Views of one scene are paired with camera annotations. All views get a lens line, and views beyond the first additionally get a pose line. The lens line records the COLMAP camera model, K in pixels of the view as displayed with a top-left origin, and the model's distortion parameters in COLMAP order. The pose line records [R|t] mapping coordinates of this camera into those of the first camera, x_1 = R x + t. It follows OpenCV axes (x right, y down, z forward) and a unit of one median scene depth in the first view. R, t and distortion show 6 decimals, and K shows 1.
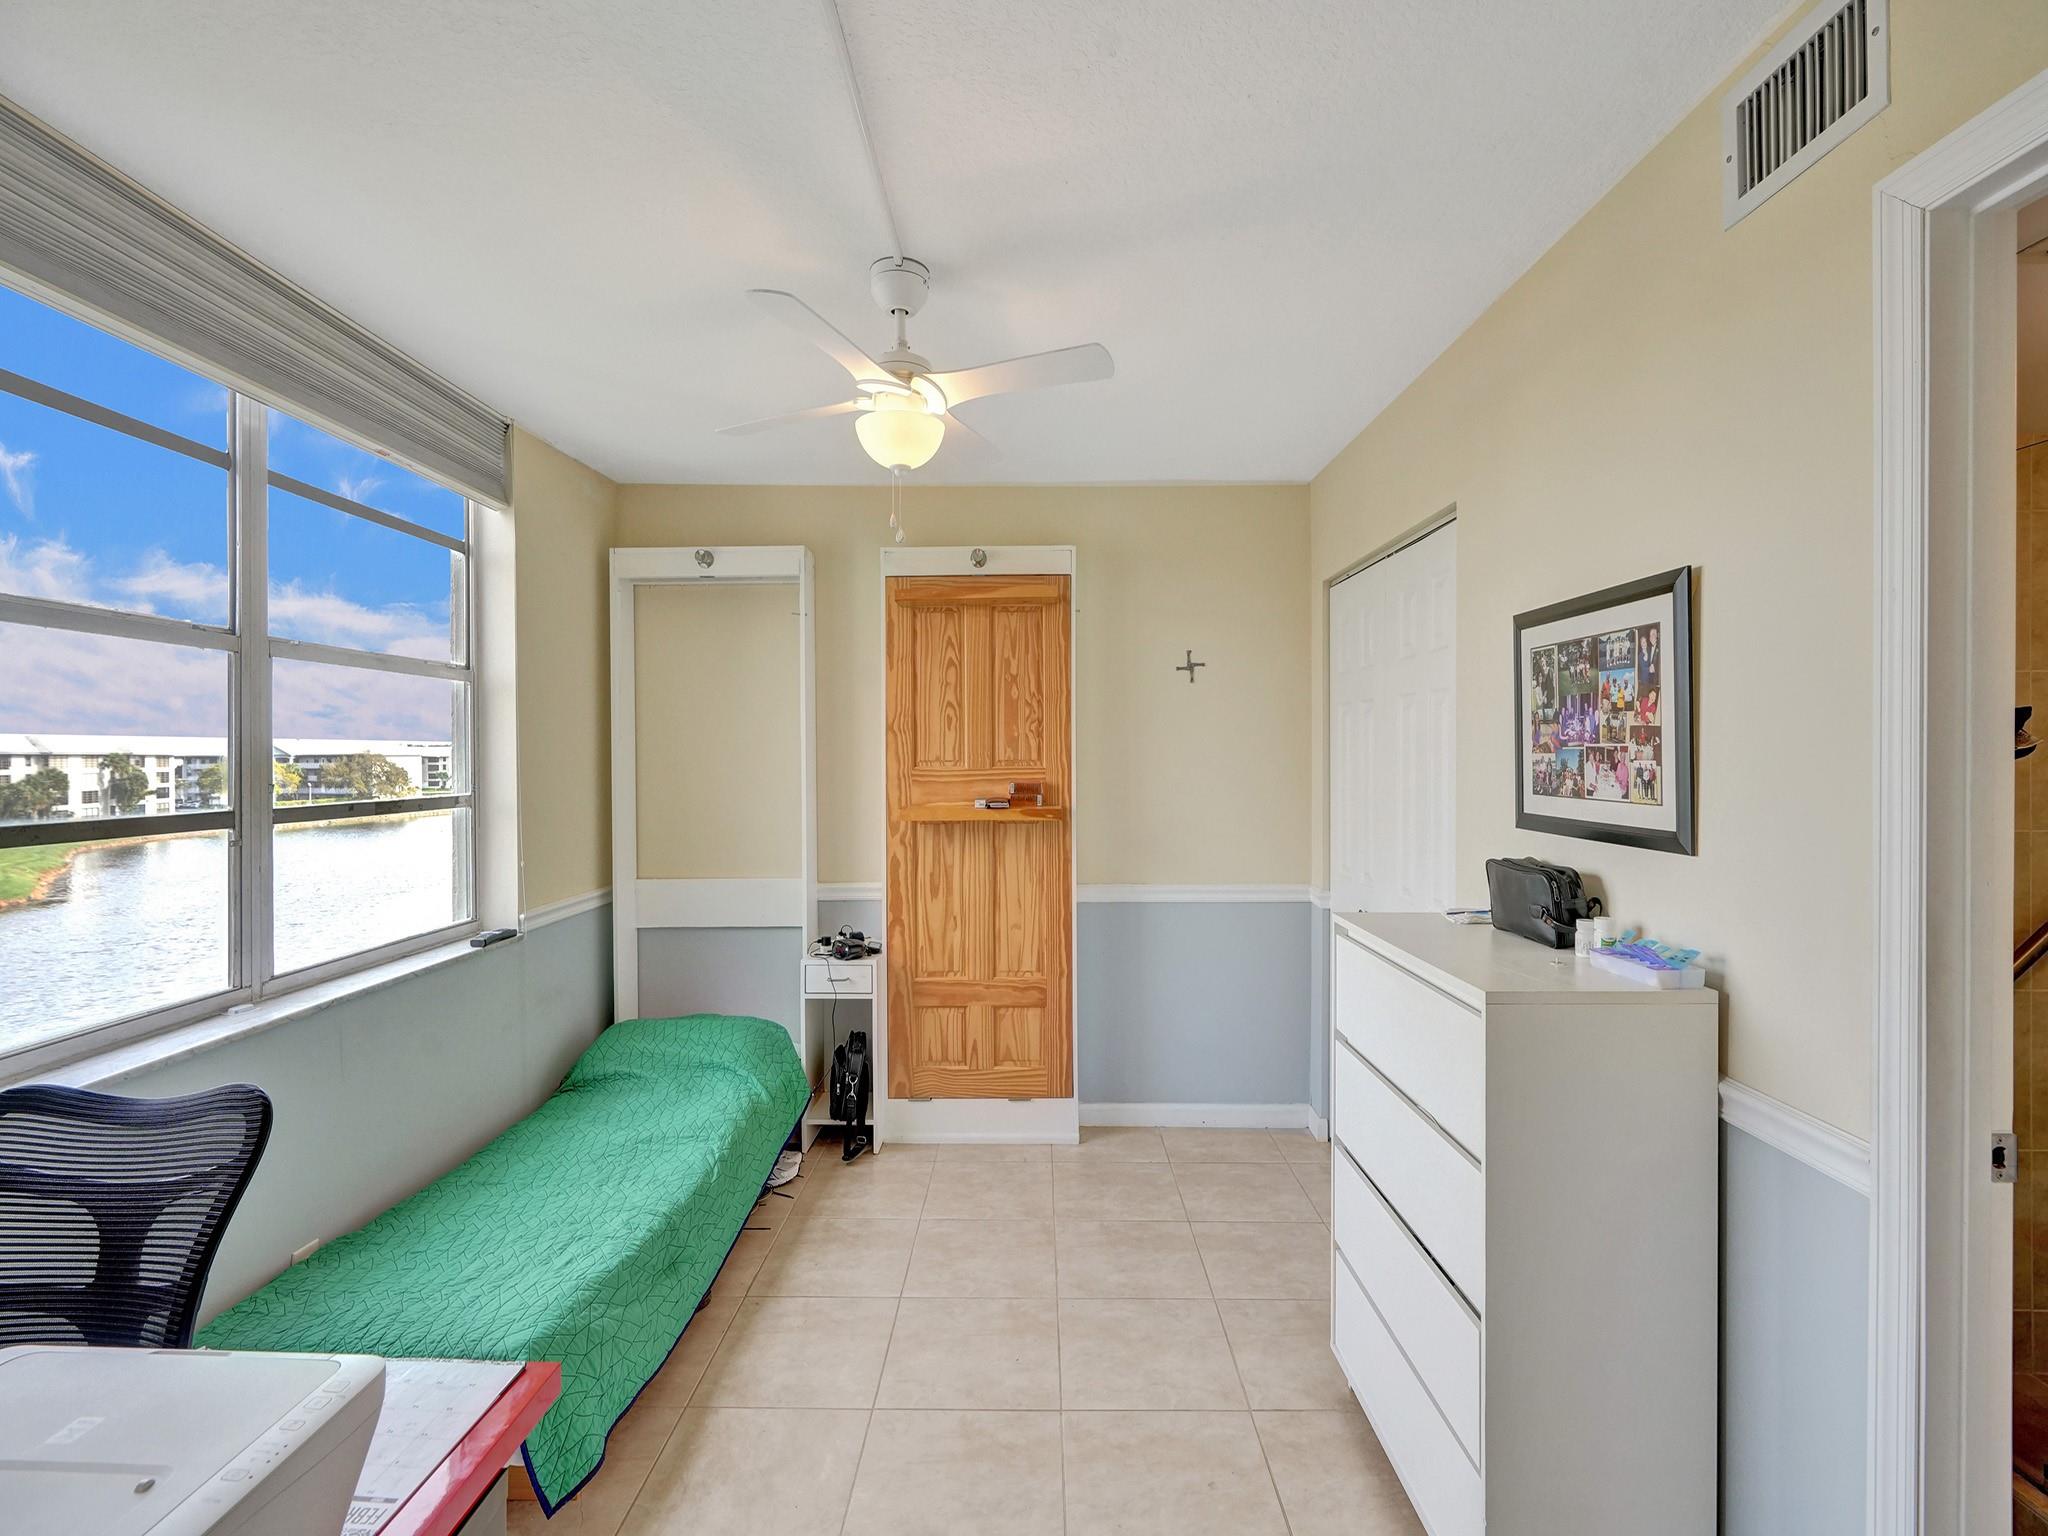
lens RADIAL K [[934.0, 0, 1030.0], [0, 934.0, 750.9], [0, 0, 1]] dist [-0.004728, 0.001970]
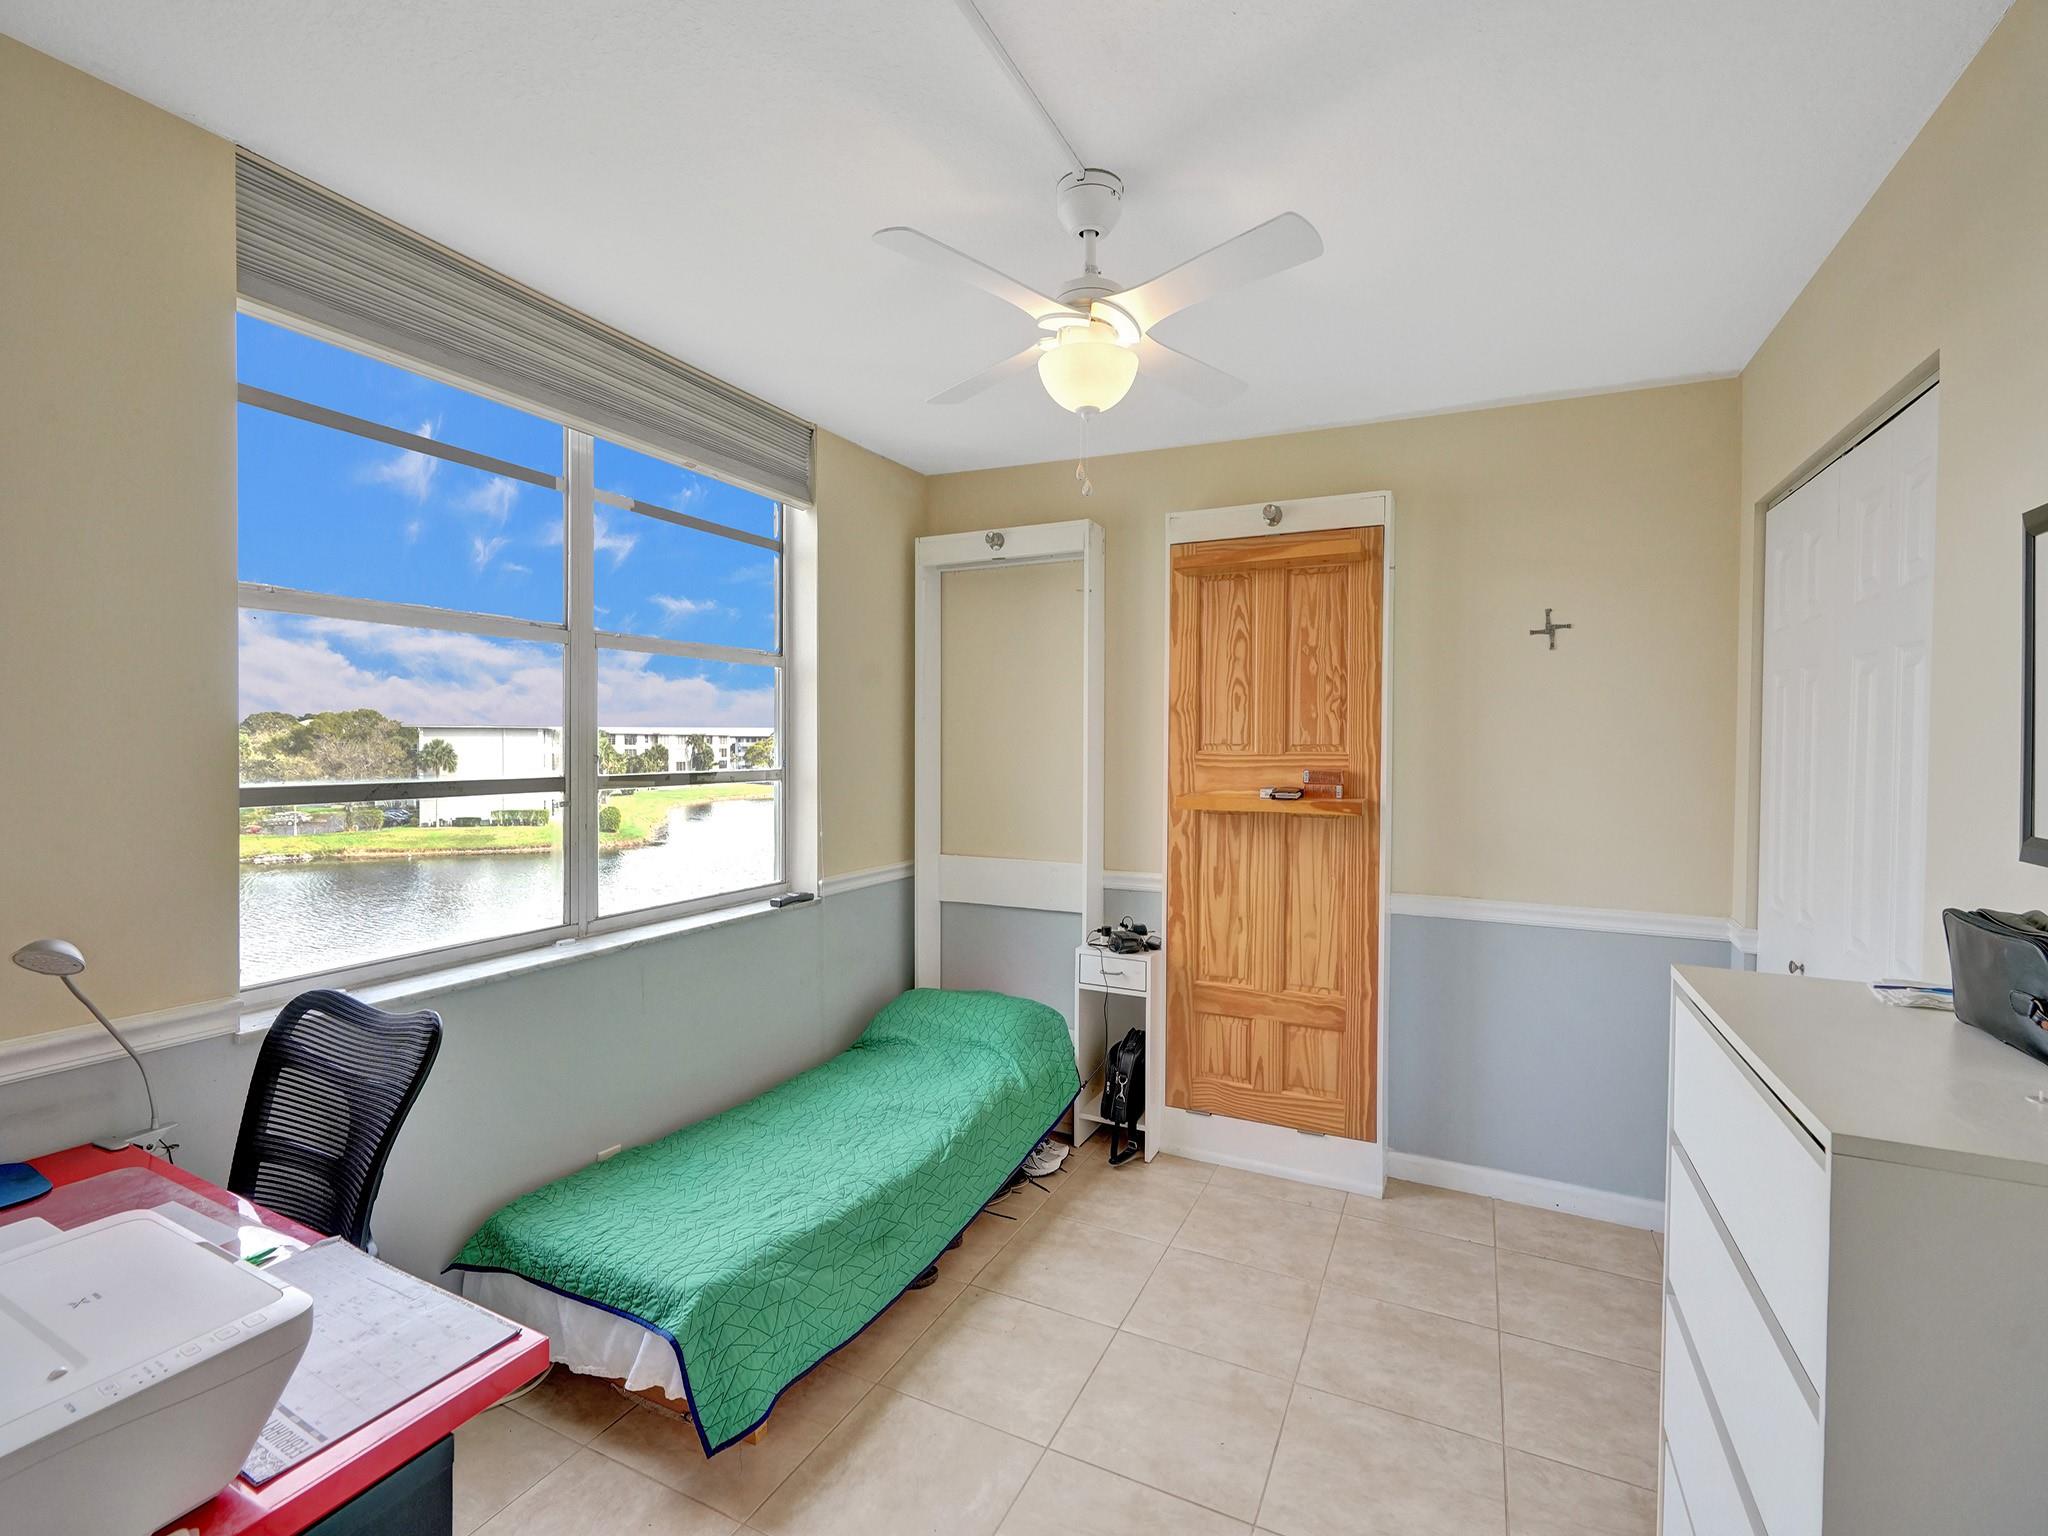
lens RADIAL K [[934.0, 0, 1020.7], [0, 934.0, 750.1], [0, 0, 1]] dist [-0.004728, 0.001970]
pose [[0.903841, 0.014740, -0.427614, 0.145942], [-0.008522, 0.999828, 0.016450, 0.003929], [0.427783, -0.011224, 0.903812, 0.129583]]
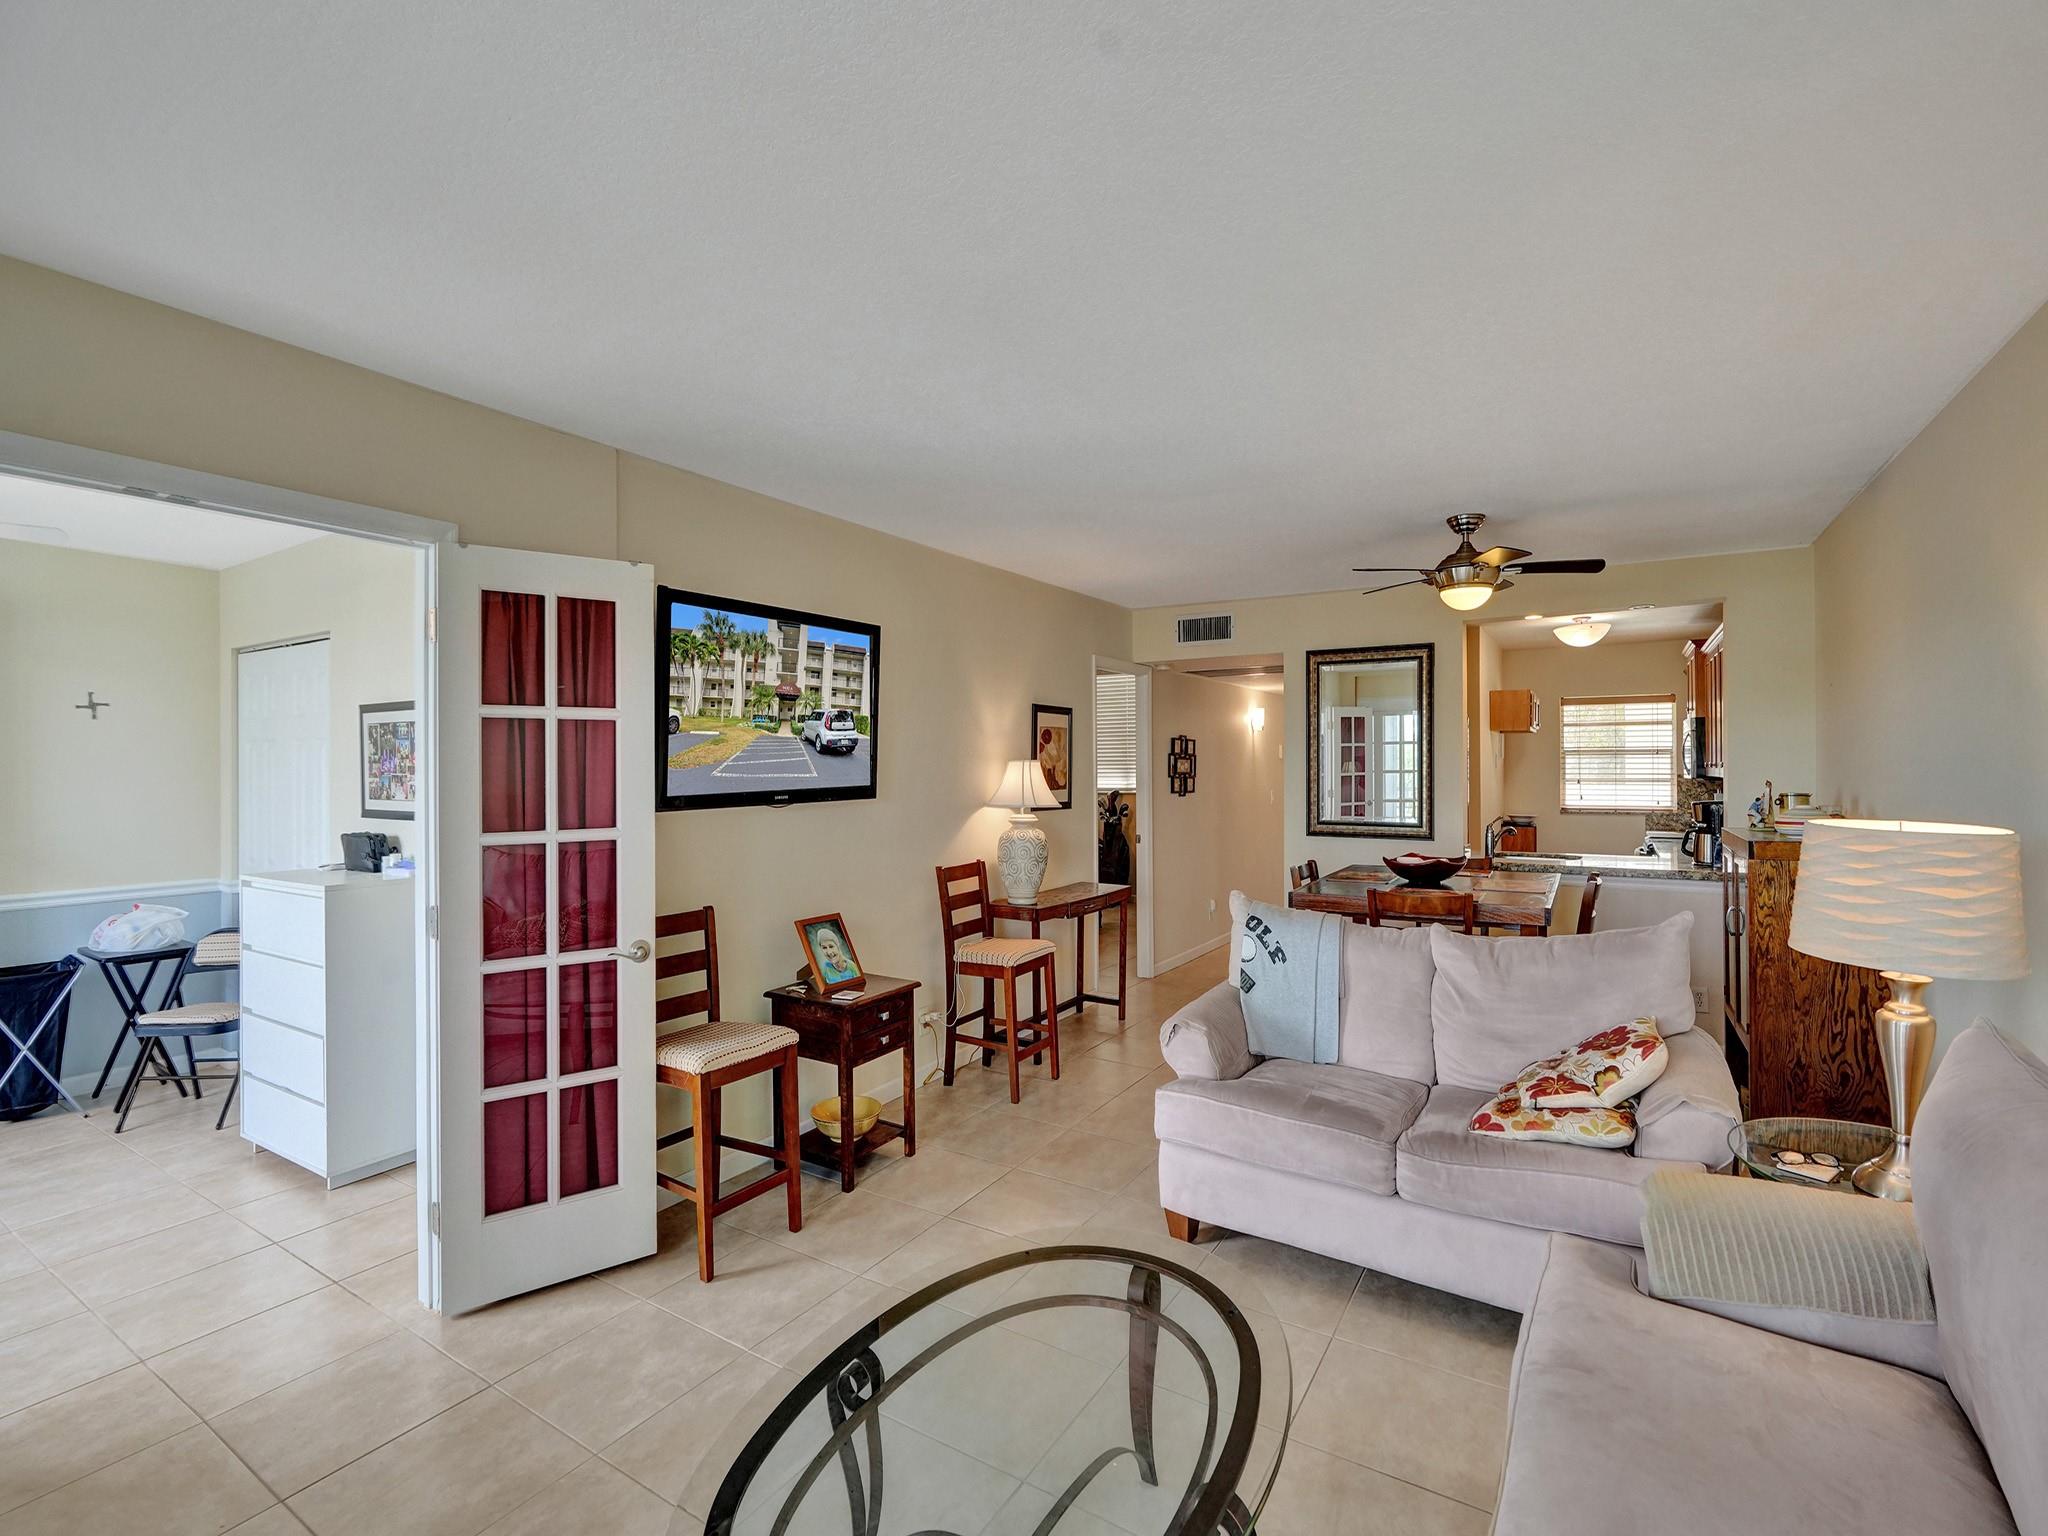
lens RADIAL K [[934.0, 0, 1008.0], [0, 934.0, 756.3], [0, 0, 1]] dist [-0.004728, 0.001970]
pose [[0.535923, 0.006180, 0.844244, -0.280877], [0.003686, 0.999947, -0.009659, -0.014027], [-0.844259, 0.008288, 0.535872, -0.849766]]
